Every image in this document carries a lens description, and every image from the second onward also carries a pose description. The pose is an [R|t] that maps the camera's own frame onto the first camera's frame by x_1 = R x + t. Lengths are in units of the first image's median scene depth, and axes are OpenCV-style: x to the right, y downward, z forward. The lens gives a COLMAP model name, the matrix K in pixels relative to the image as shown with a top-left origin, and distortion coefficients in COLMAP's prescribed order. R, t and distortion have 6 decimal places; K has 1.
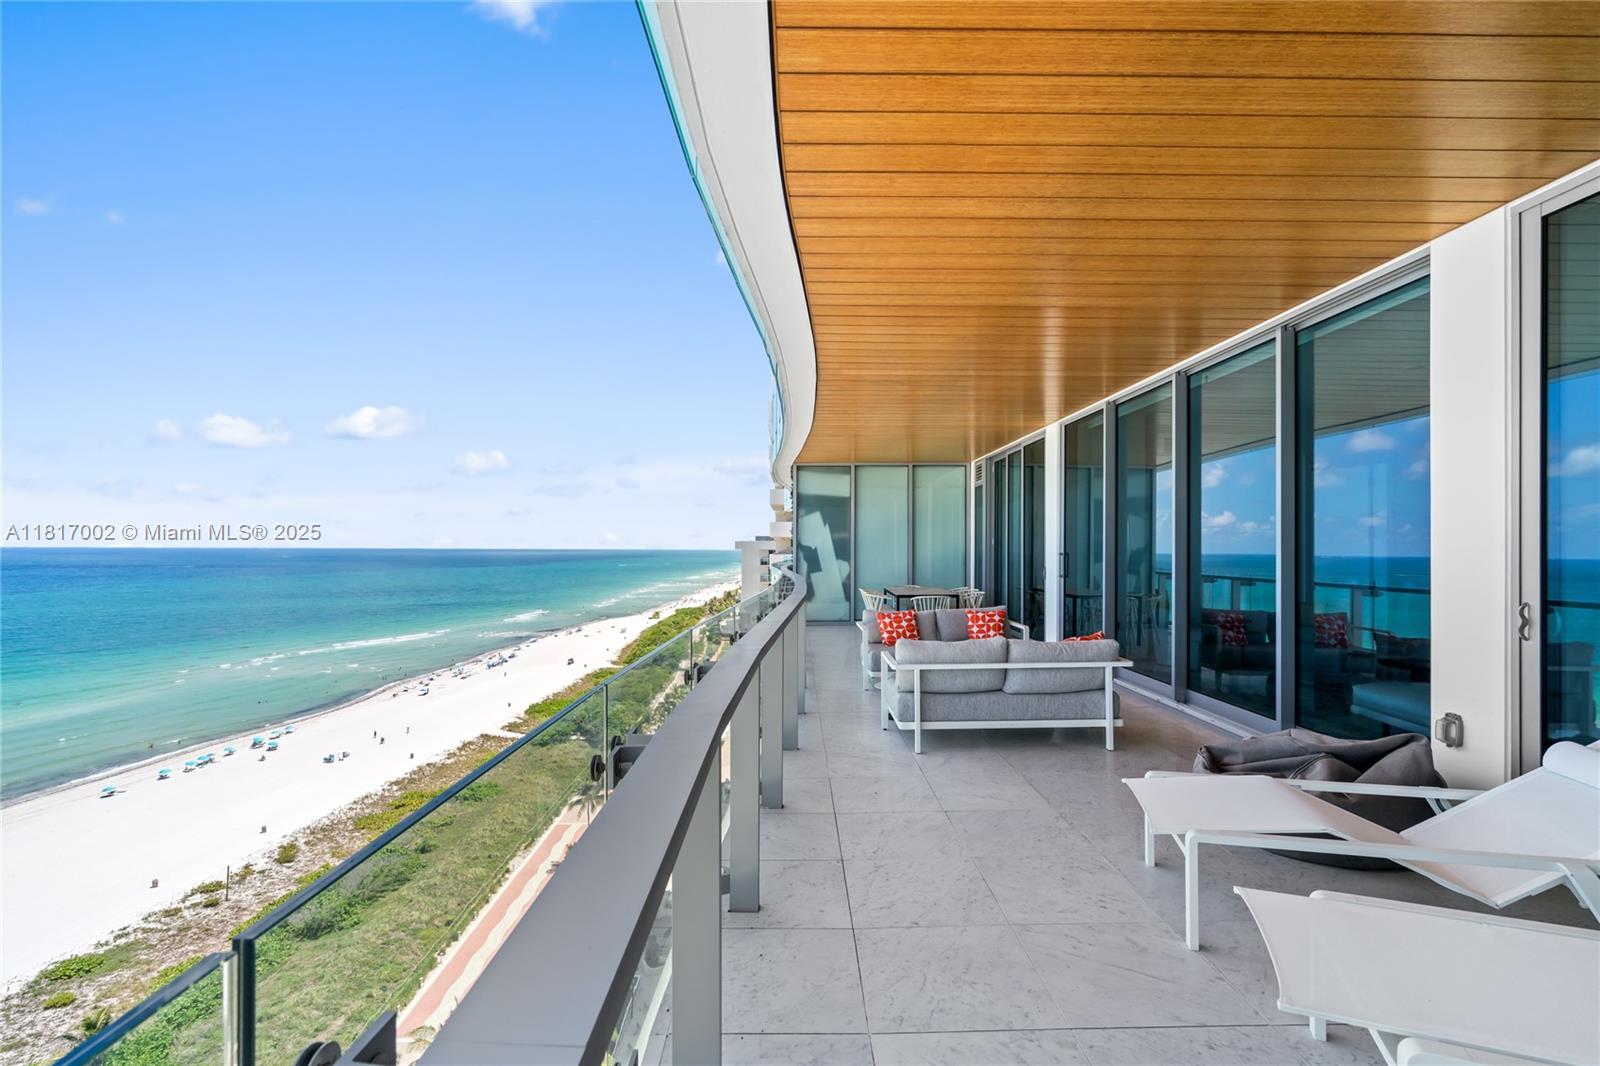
lens RADIAL K [[735.6, 0, 800.0], [0, 735.6, 539.4], [0, 0, 1]] dist [0.004122, 0.002233]
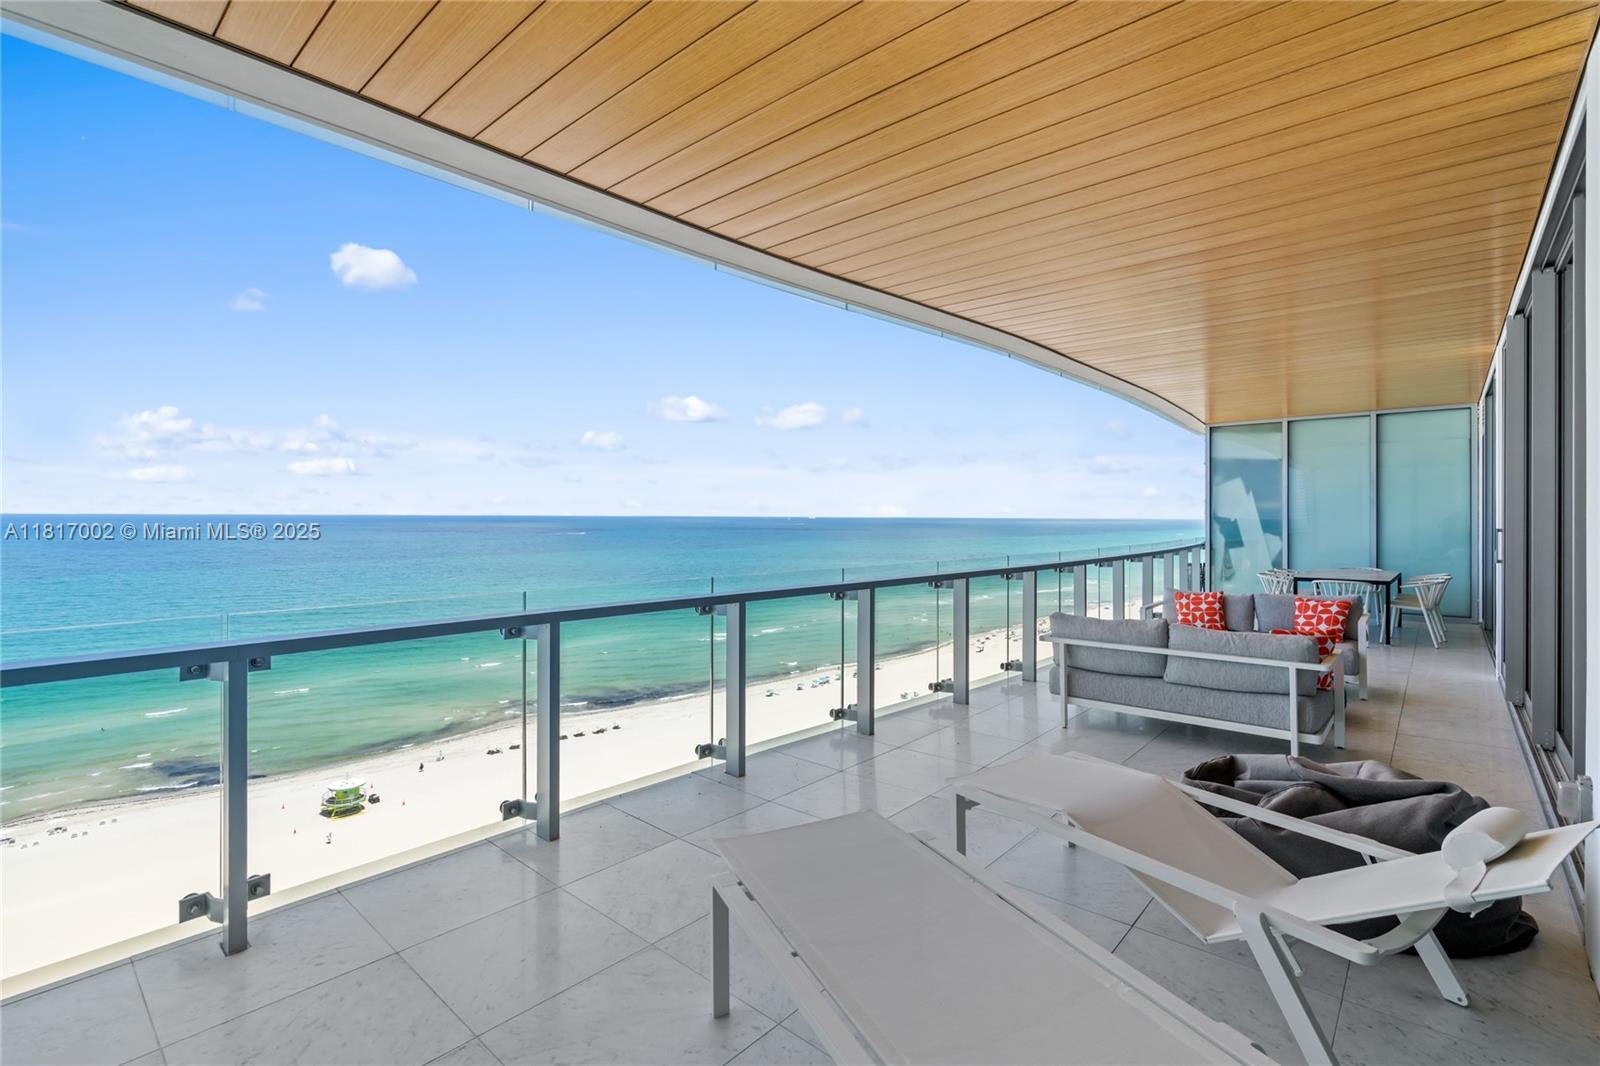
lens RADIAL K [[735.6, 0, 807.6], [0, 735.6, 504.7], [0, 0, 1]] dist [0.004122, 0.002233]
pose [[0.752455, -0.009846, -0.658570, 0.550267], [0.004956, 0.999945, -0.009288, -0.004969], [0.658625, 0.003725, 0.752462, 0.014997]]
